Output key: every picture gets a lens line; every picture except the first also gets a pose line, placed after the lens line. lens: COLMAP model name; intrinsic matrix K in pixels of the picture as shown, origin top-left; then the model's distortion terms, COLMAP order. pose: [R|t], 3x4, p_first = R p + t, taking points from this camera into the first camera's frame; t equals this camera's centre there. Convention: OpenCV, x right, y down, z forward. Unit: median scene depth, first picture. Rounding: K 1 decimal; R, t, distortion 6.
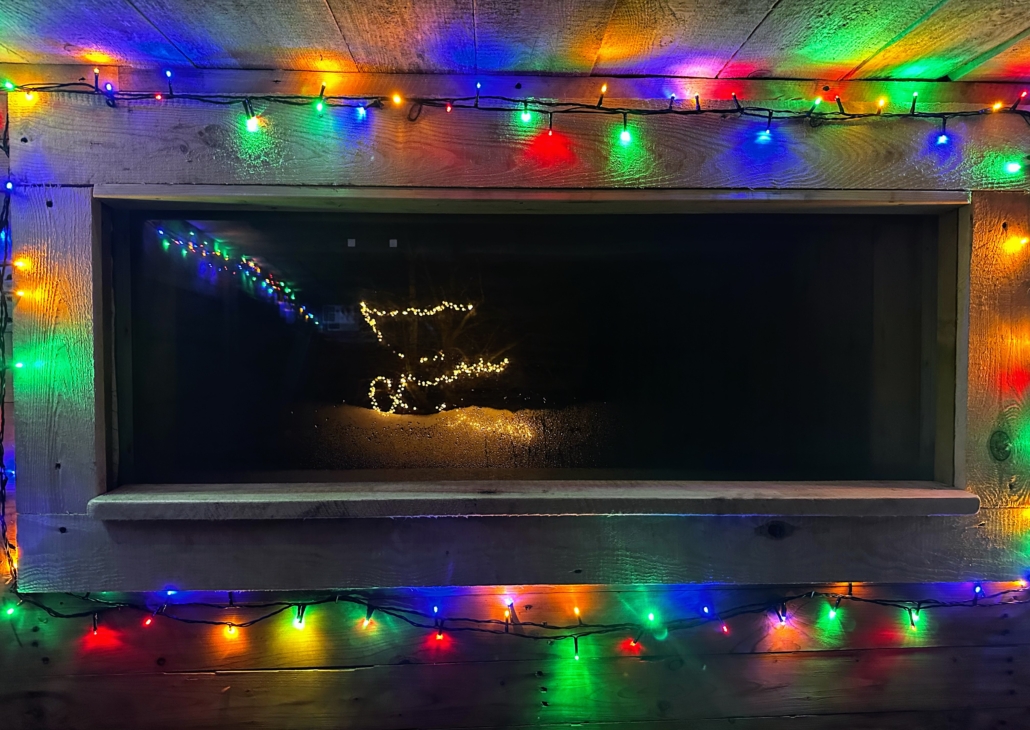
lens RADIAL K [[749.8, 0, 521.4], [0, 749.8, 371.4], [0, 0, 1]] dist [0.024210, -0.030455]
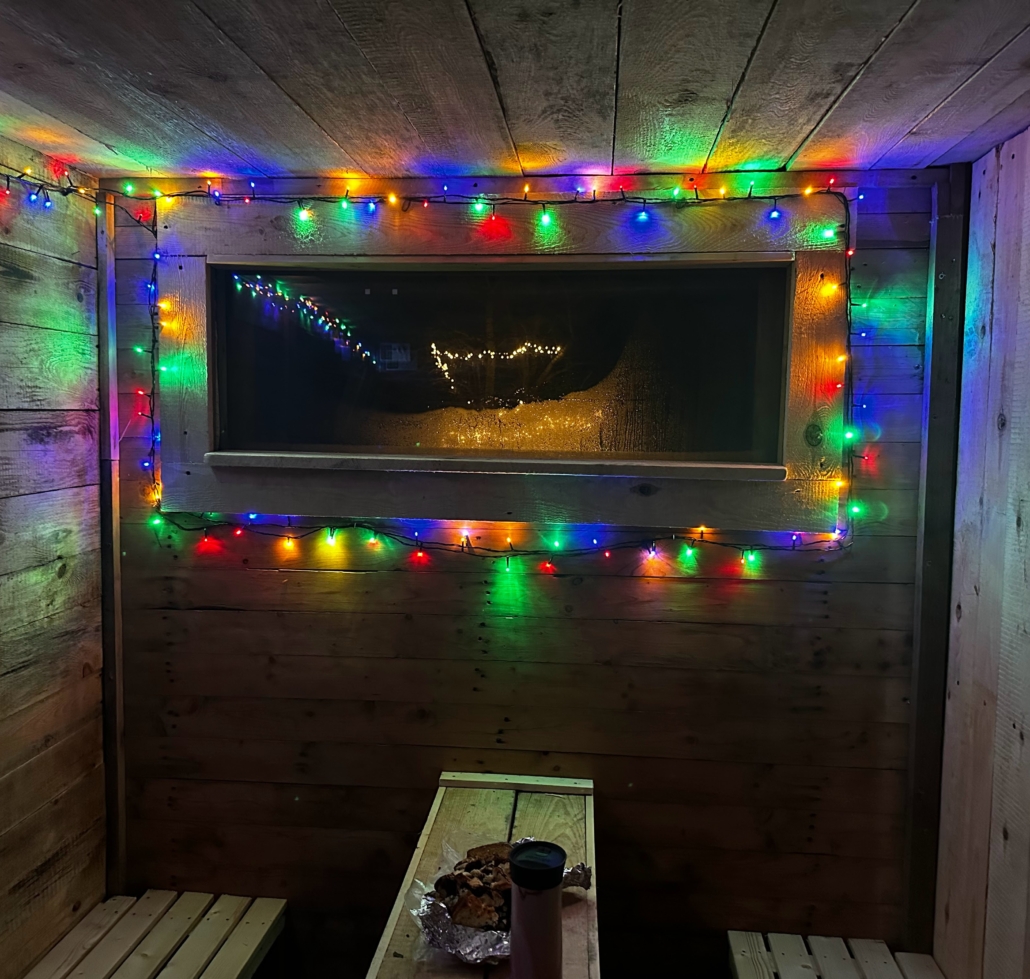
lens RADIAL K [[1038.3, 0, 509.8], [0, 1038.3, 486.1], [0, 0, 1]] dist [0.114151, 0.000000]
pose [[0.986761, 0.025477, -0.160169, 0.405704], [-0.019271, 0.999007, 0.040182, 0.129321], [0.161033, -0.036564, 0.986271, -1.043831]]
